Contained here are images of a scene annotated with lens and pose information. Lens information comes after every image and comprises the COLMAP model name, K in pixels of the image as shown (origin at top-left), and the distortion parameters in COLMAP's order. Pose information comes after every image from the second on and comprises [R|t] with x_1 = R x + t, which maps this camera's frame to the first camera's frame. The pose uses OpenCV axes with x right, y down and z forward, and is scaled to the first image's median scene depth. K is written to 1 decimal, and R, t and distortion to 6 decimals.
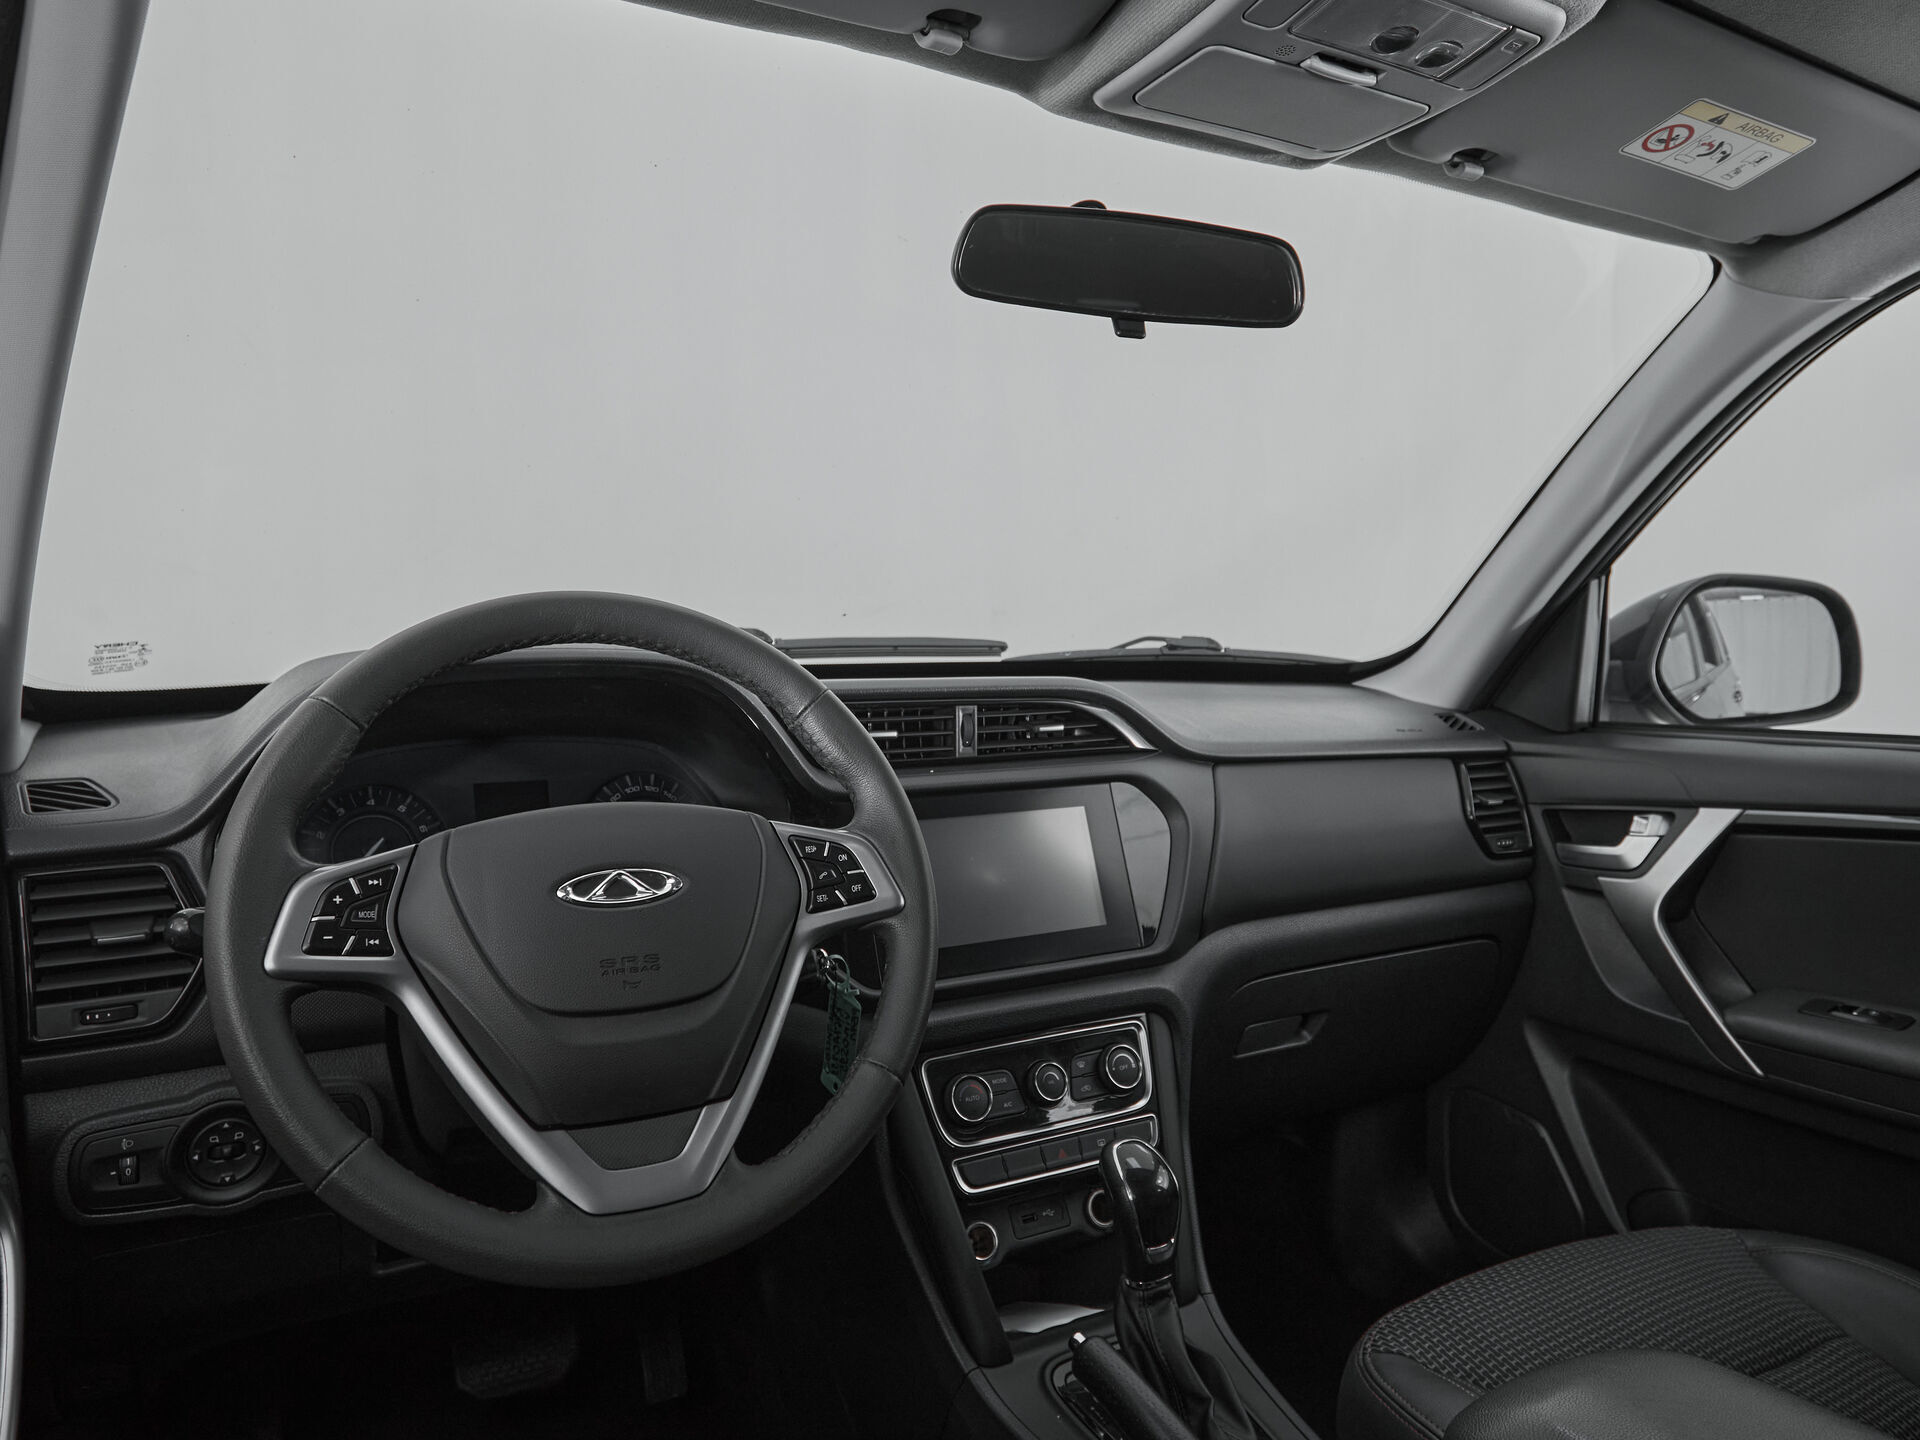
lens RADIAL K [[1320.3, 0, 1029.5], [0, 1320.3, 703.9], [0, 0, 1]] dist [-0.008132, -0.008373]
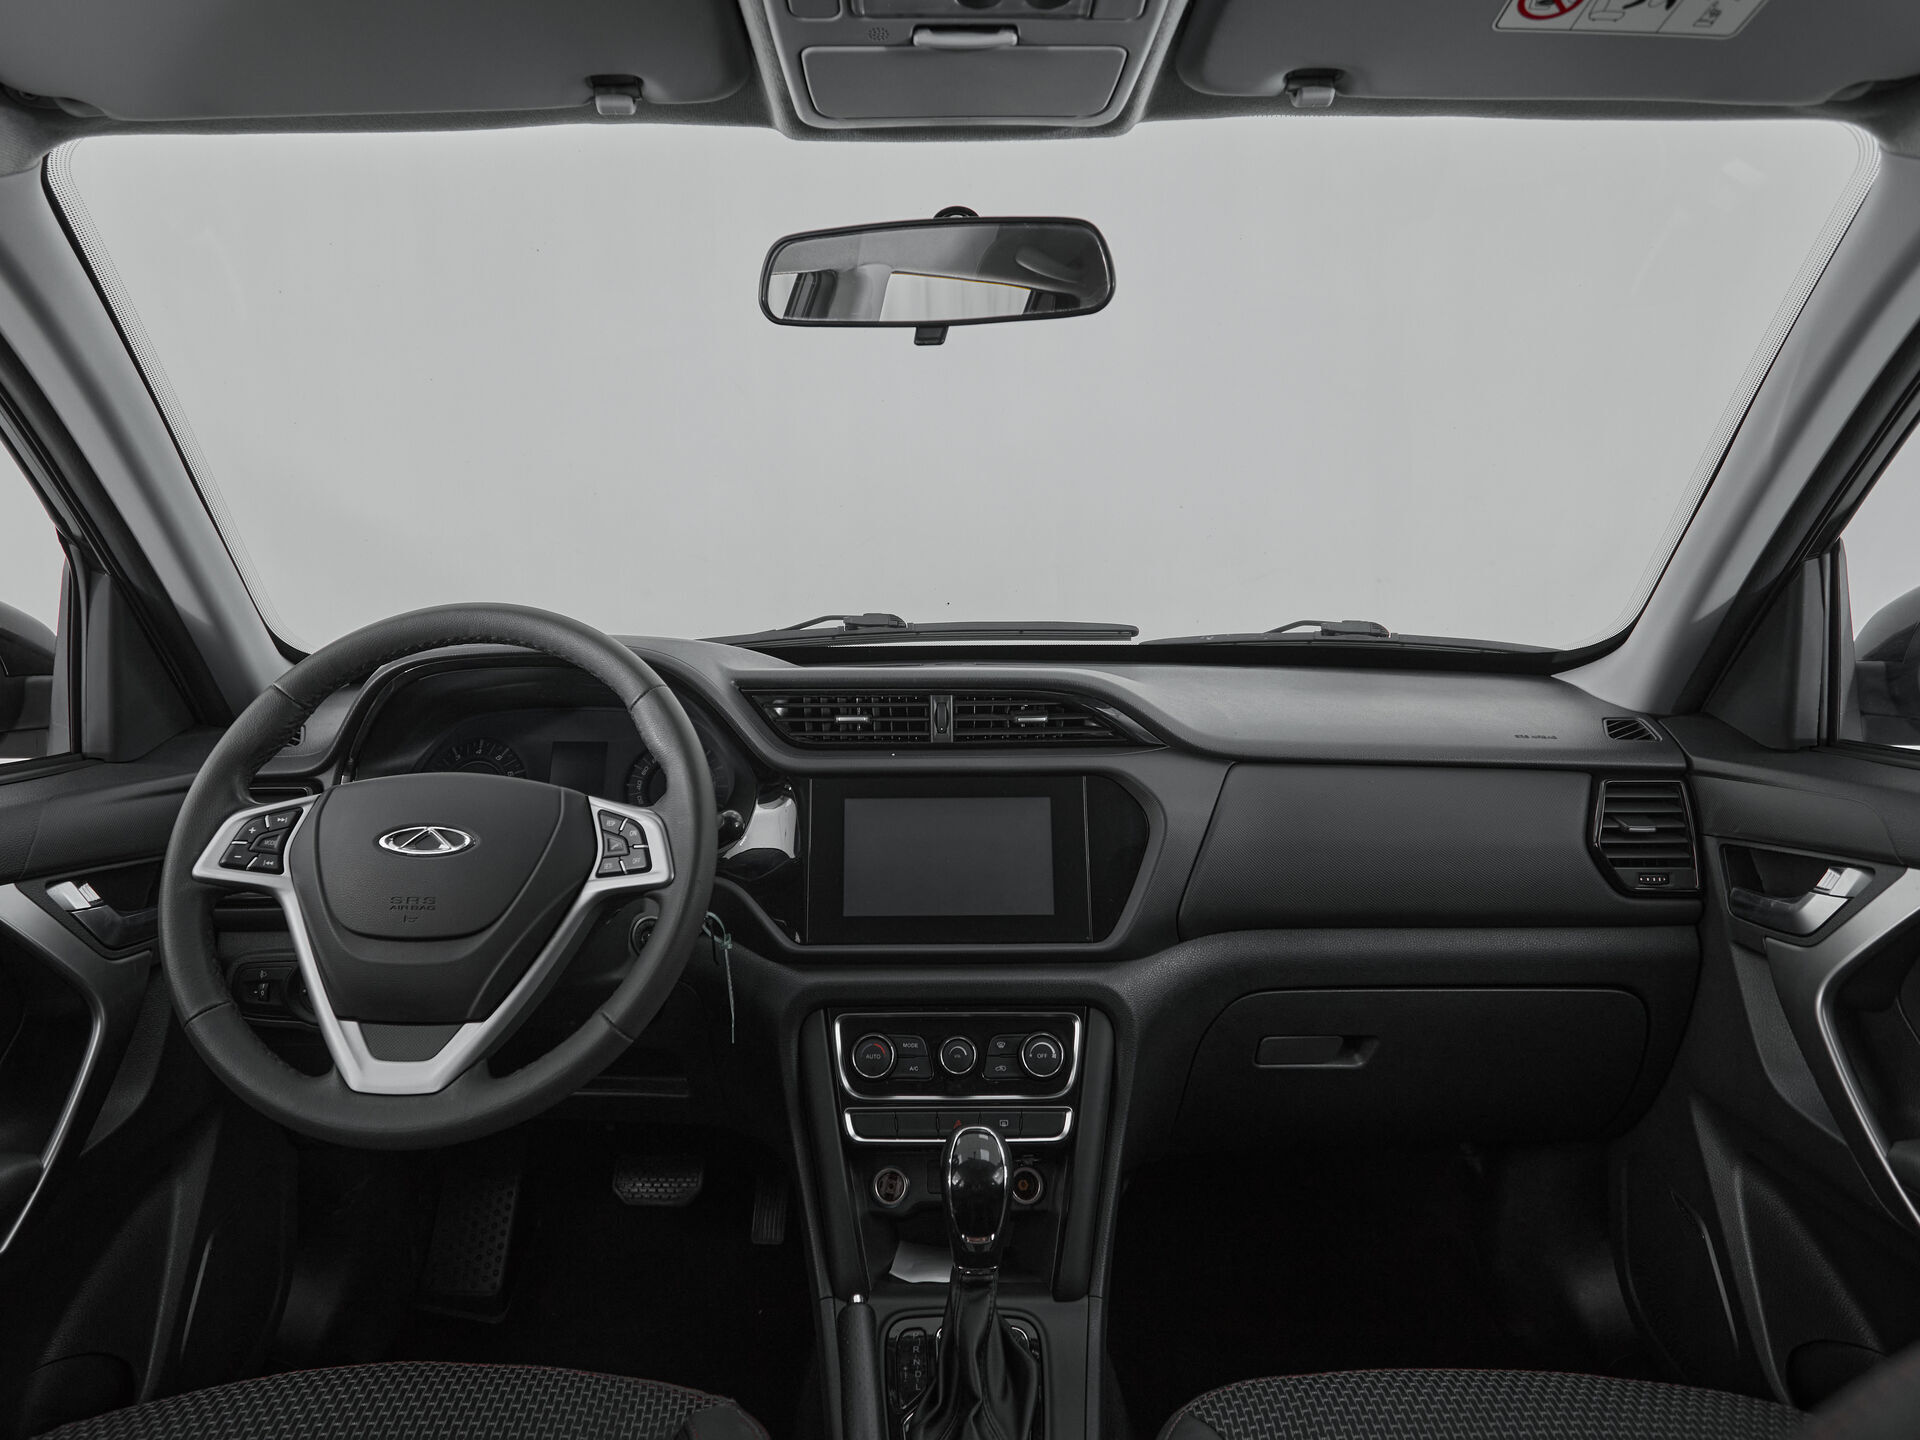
lens RADIAL K [[1149.8, 0, 949.7], [0, 1149.8, 697.0], [0, 0, 1]] dist [-0.007829, -0.004799]
pose [[0.857534, 0.044329, -0.512513, 0.438388], [-0.023899, 0.998638, 0.046388, -0.040831], [0.513871, -0.027531, 0.857425, 0.200202]]
